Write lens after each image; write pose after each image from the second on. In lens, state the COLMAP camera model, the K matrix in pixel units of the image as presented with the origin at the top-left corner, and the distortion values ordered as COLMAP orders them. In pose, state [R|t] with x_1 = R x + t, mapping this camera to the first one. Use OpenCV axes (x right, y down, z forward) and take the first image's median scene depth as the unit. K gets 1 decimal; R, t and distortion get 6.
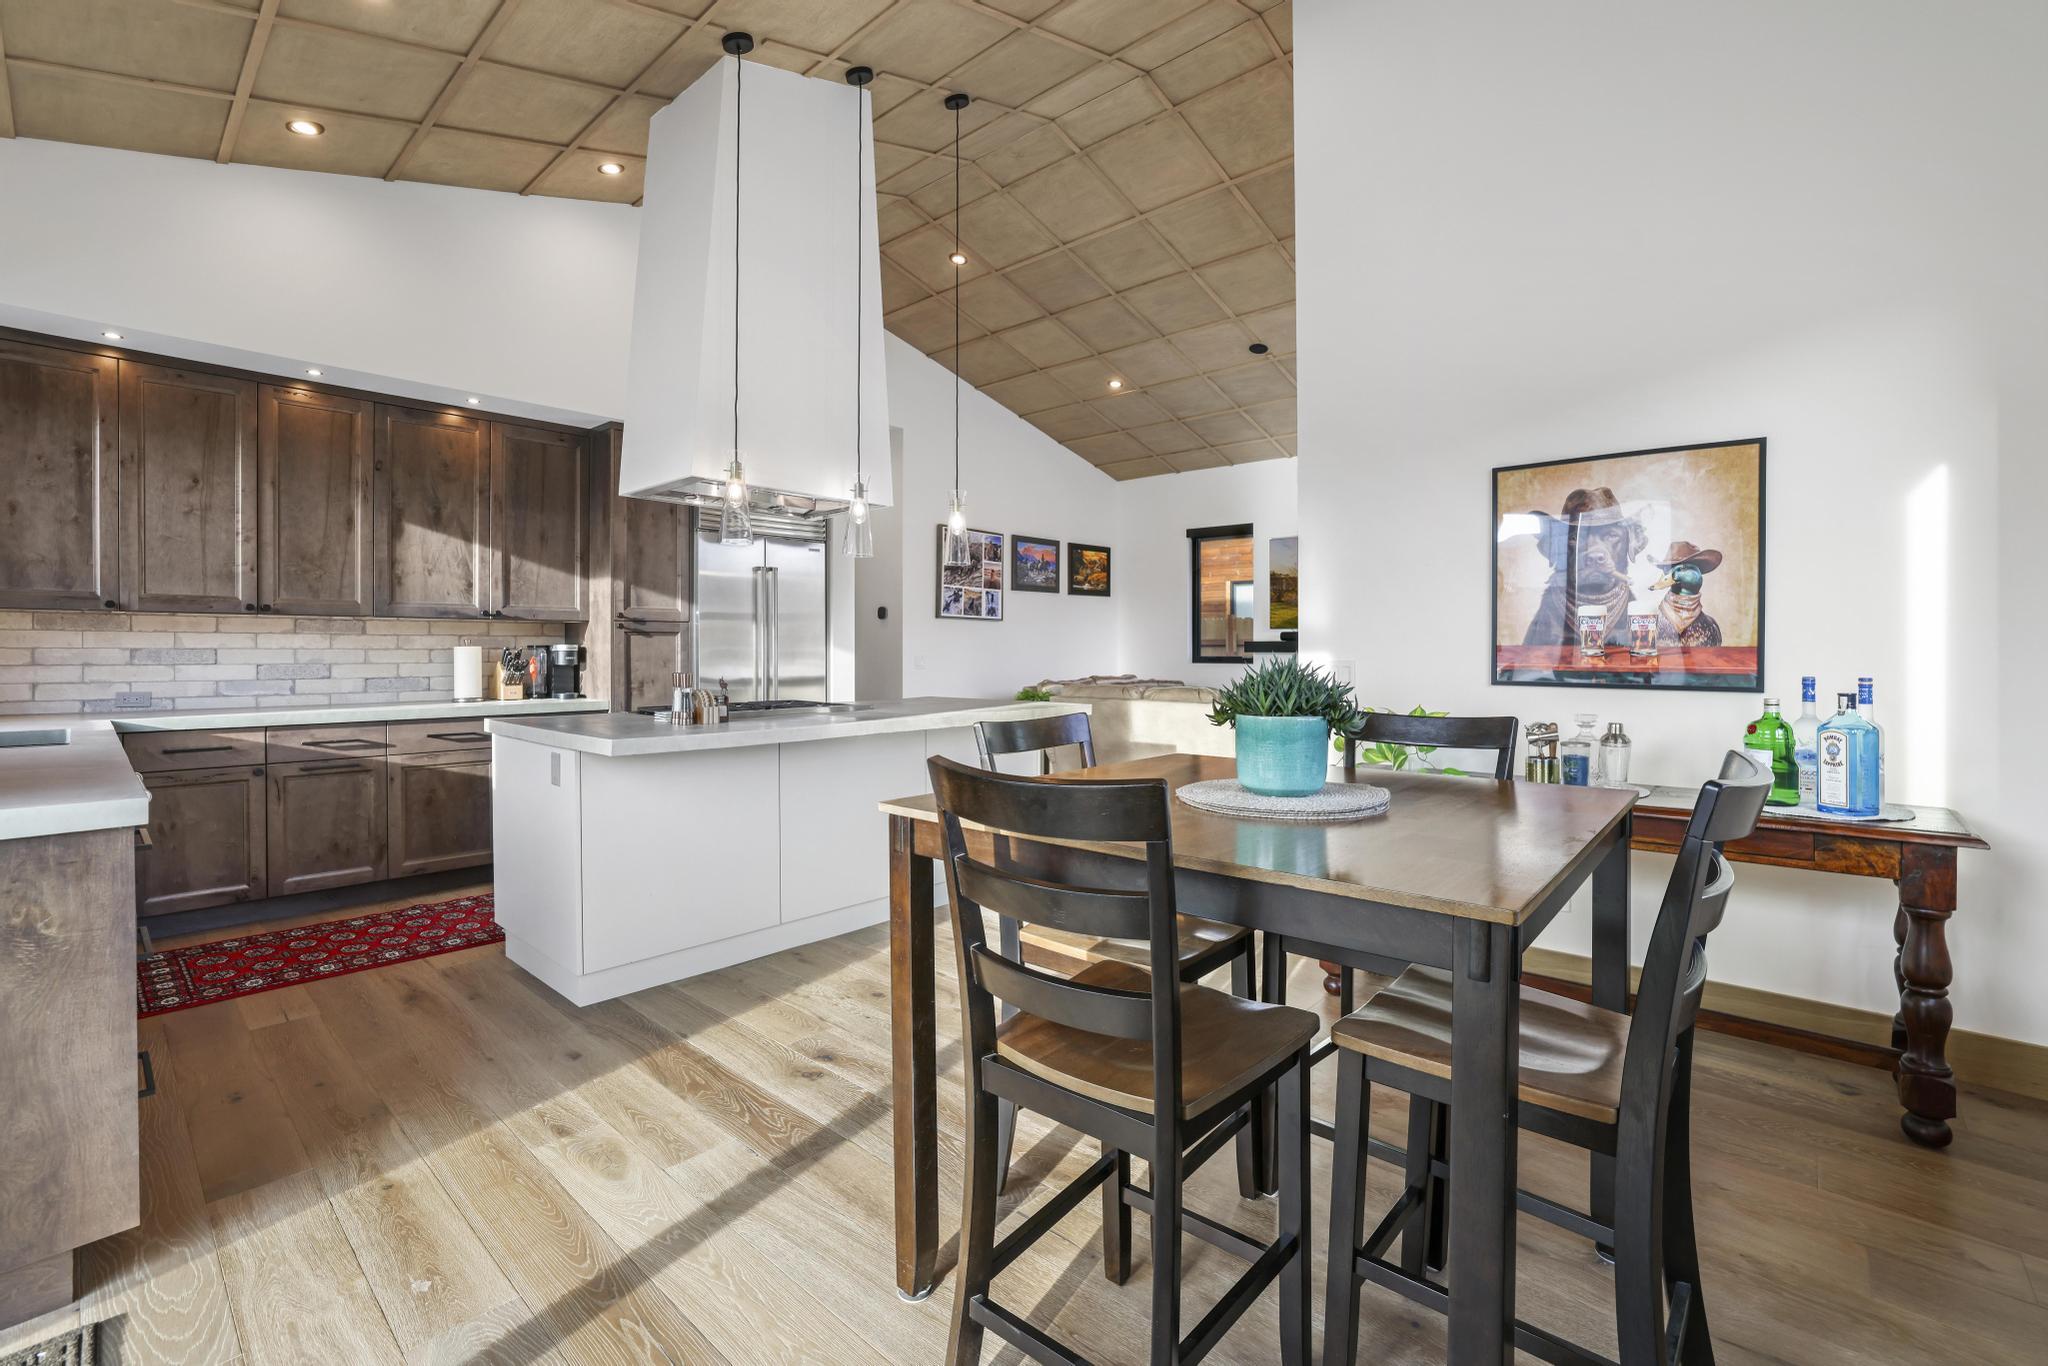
lens RADIAL K [[889.1, 0, 964.6], [0, 889.1, 655.8], [0, 0, 1]] dist [-0.009410, 0.002075]
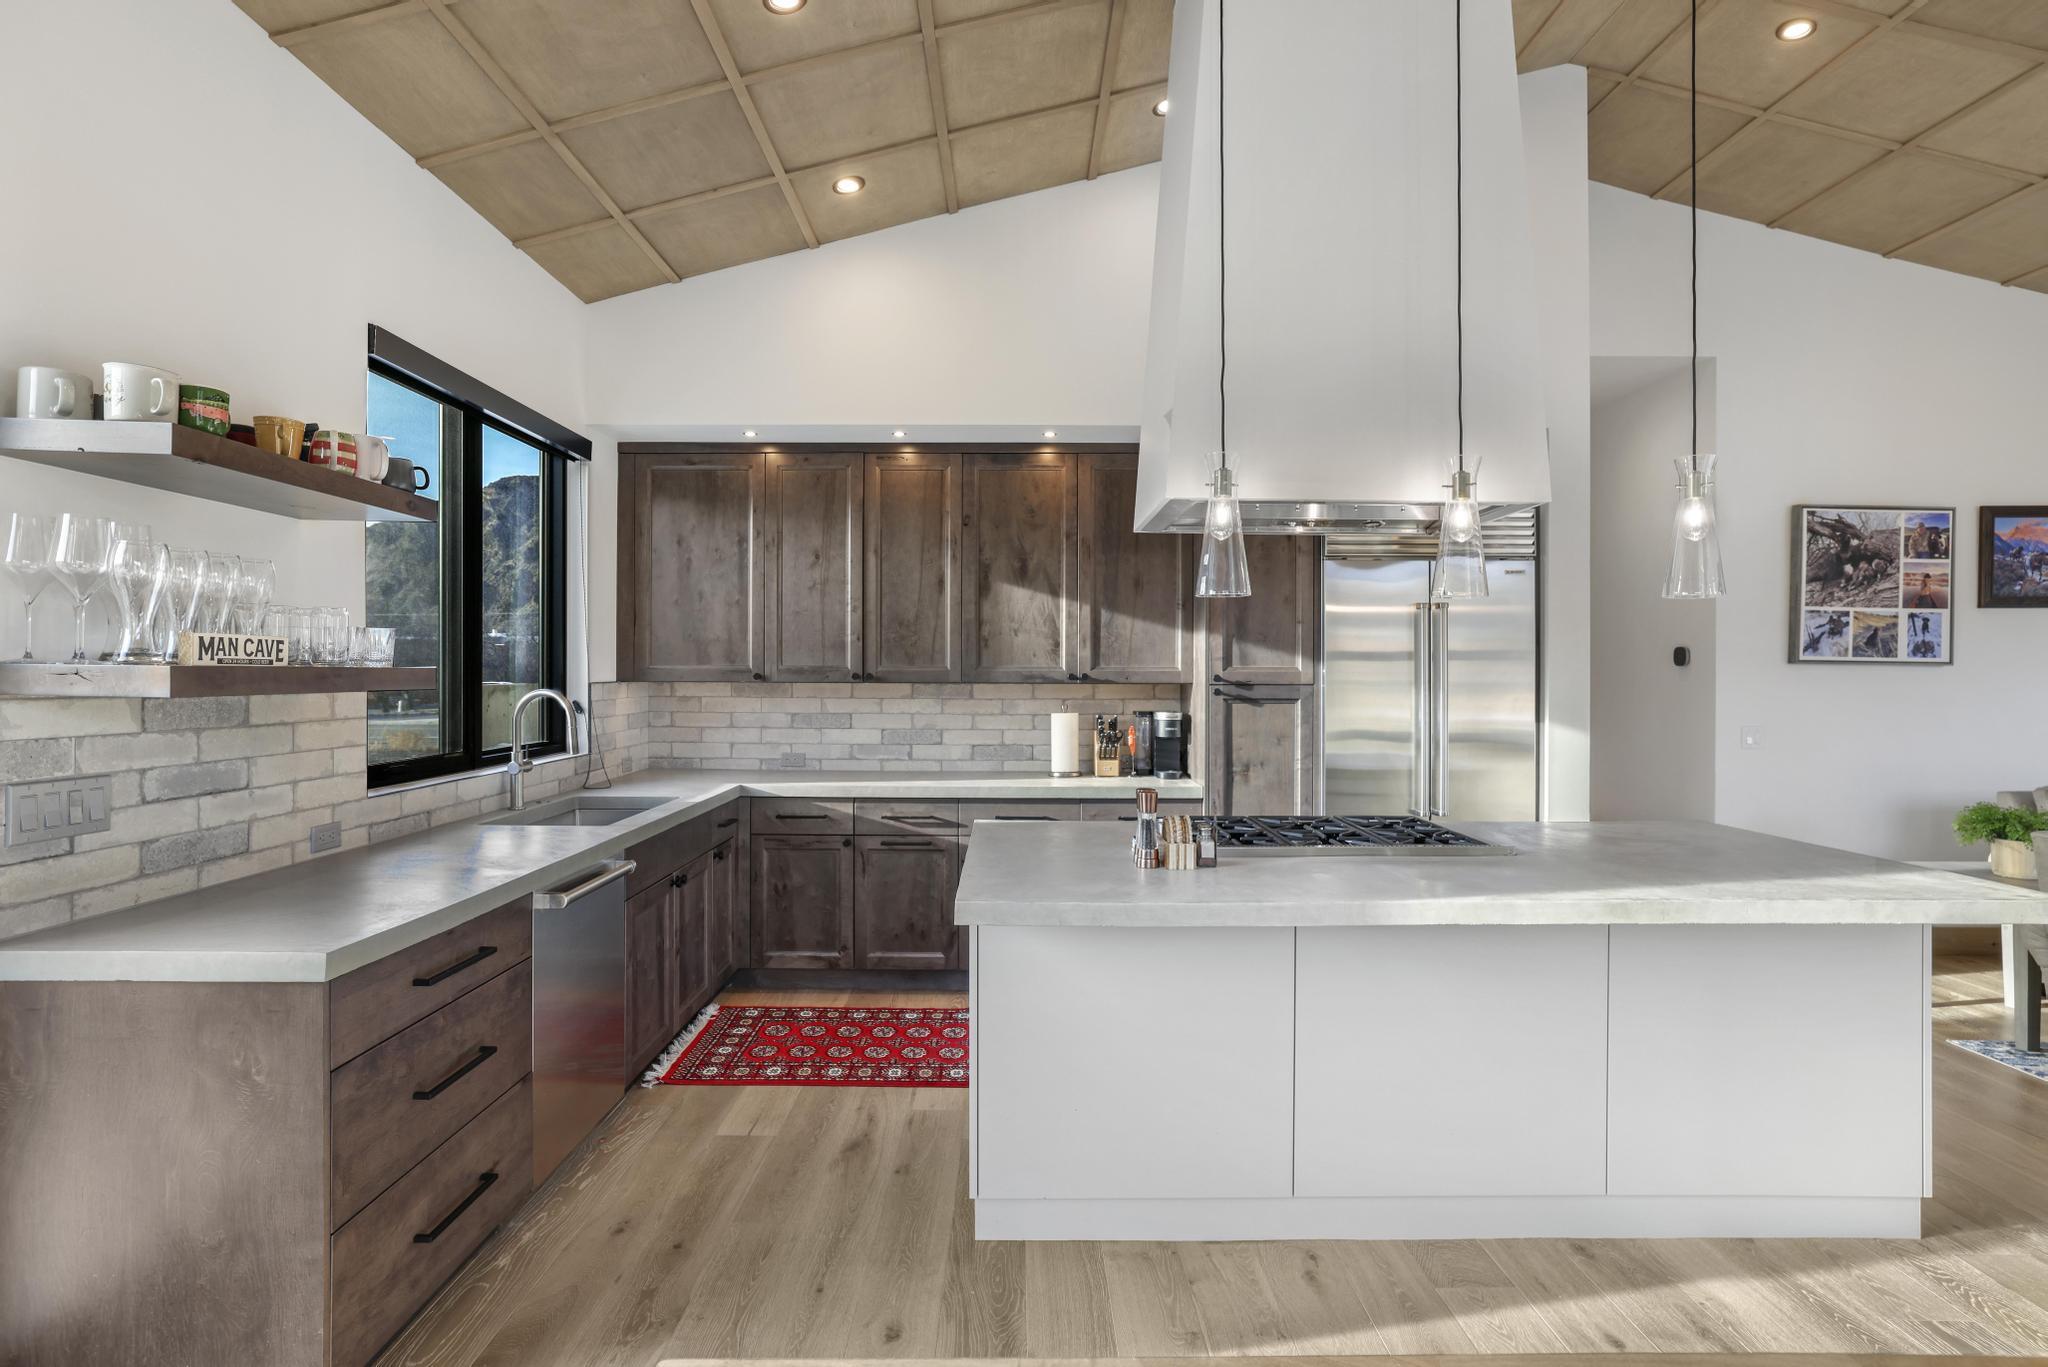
lens RADIAL K [[997.6, 0, 1015.1], [0, 997.6, 676.2], [0, 0, 1]] dist [-0.023942, 0.012671]
pose [[0.704543, 0.004825, -0.709645, 0.119299], [-0.007462, 0.999972, -0.000609, -0.050784], [0.709623, 0.005724, 0.704559, 0.294700]]
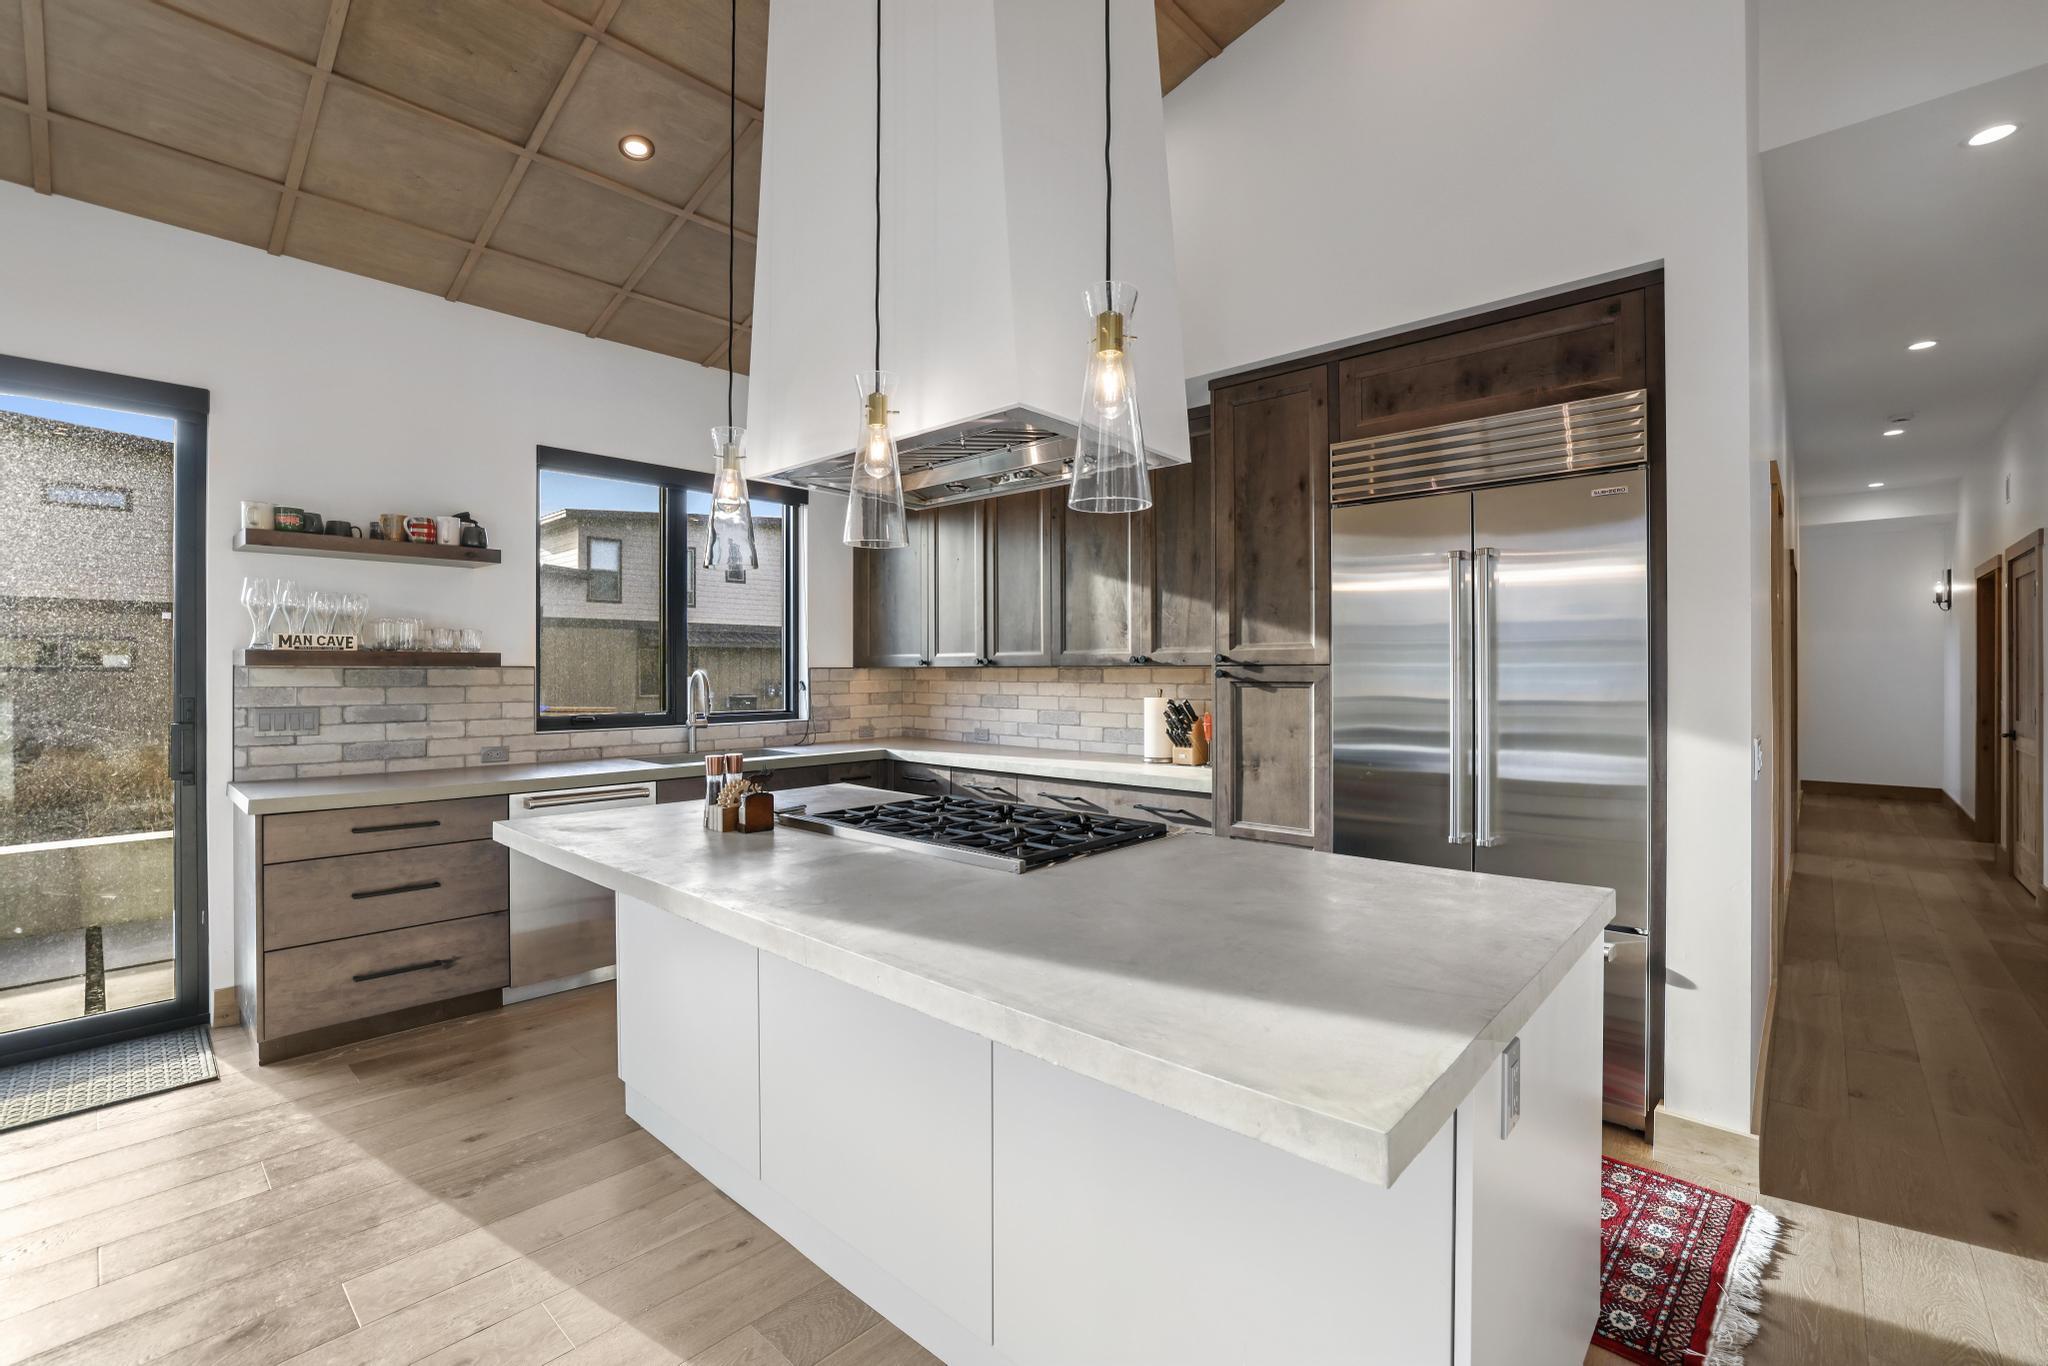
lens RADIAL K [[889.1, 0, 1037.8], [0, 889.1, 674.1], [0, 0, 1]] dist [-0.009410, 0.002075]
pose [[0.035865, 0.002197, -0.999354, 0.329650], [-0.005478, 0.999983, 0.002002, -0.037972], [0.999342, 0.005403, 0.035877, 0.939916]]
